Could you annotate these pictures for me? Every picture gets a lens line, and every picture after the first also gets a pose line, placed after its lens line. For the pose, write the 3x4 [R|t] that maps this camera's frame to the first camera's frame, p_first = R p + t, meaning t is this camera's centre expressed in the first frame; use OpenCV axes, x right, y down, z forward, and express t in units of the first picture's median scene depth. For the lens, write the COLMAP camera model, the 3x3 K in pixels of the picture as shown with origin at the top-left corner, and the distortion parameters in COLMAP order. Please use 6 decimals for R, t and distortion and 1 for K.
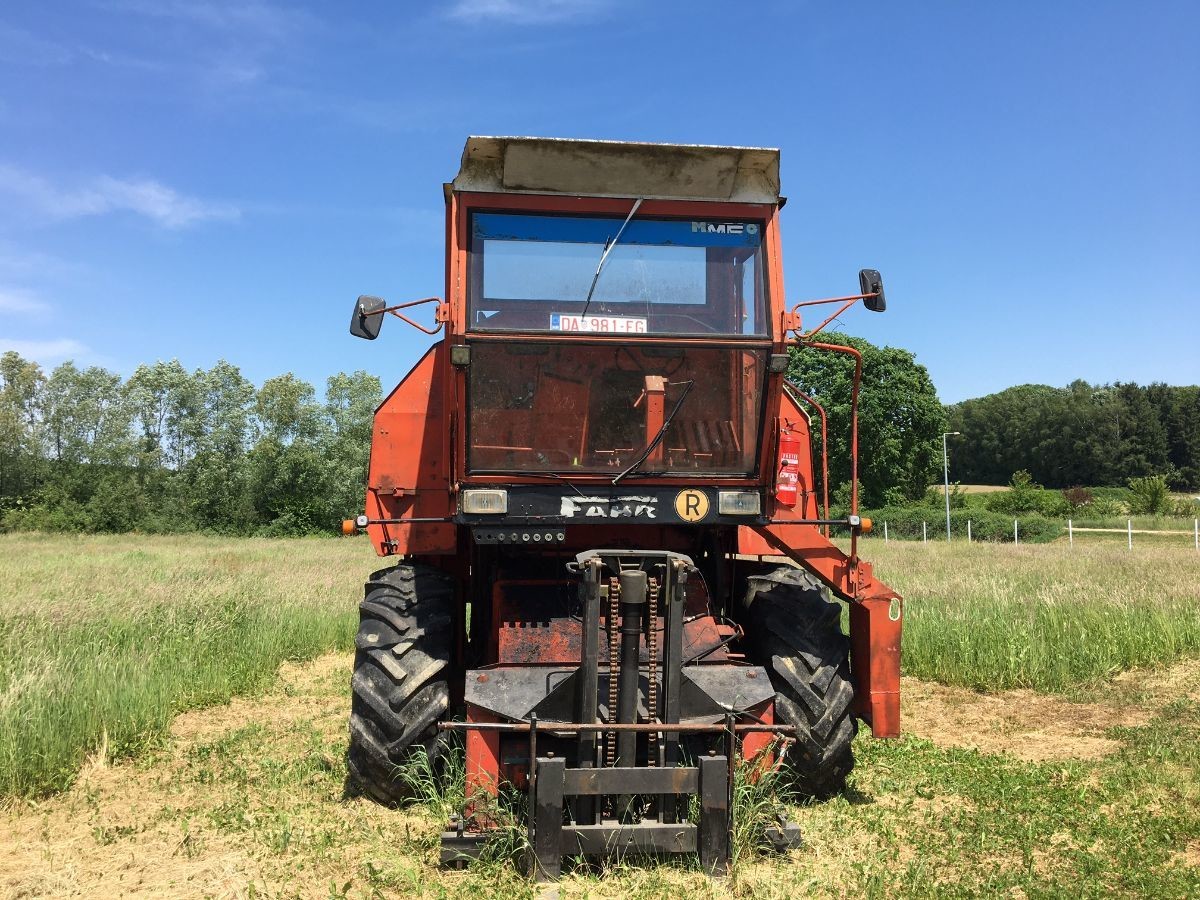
lens RADIAL K [[1034.4, 0, 600.0], [0, 1034.4, 450.0], [0, 0, 1]] dist [0.033318, -0.010259]
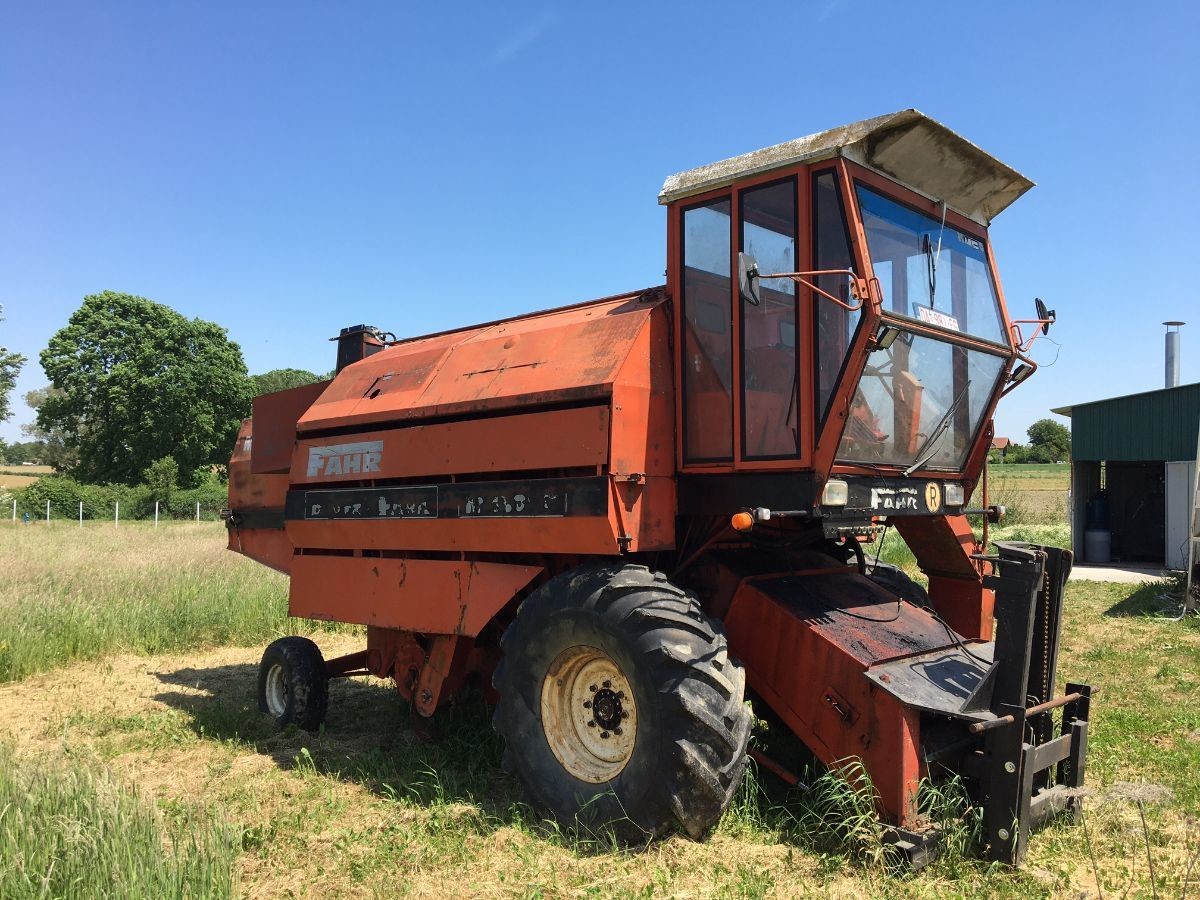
lens RADIAL K [[1034.4, 0, 600.0], [0, 1034.4, 450.0], [0, 0, 1]] dist [0.033318, -0.010259]
pose [[0.761092, 0.031323, 0.647888, -0.768082], [-0.044245, 0.999014, 0.003677, 0.014554], [-0.647134, -0.031464, 0.761727, 0.365808]]
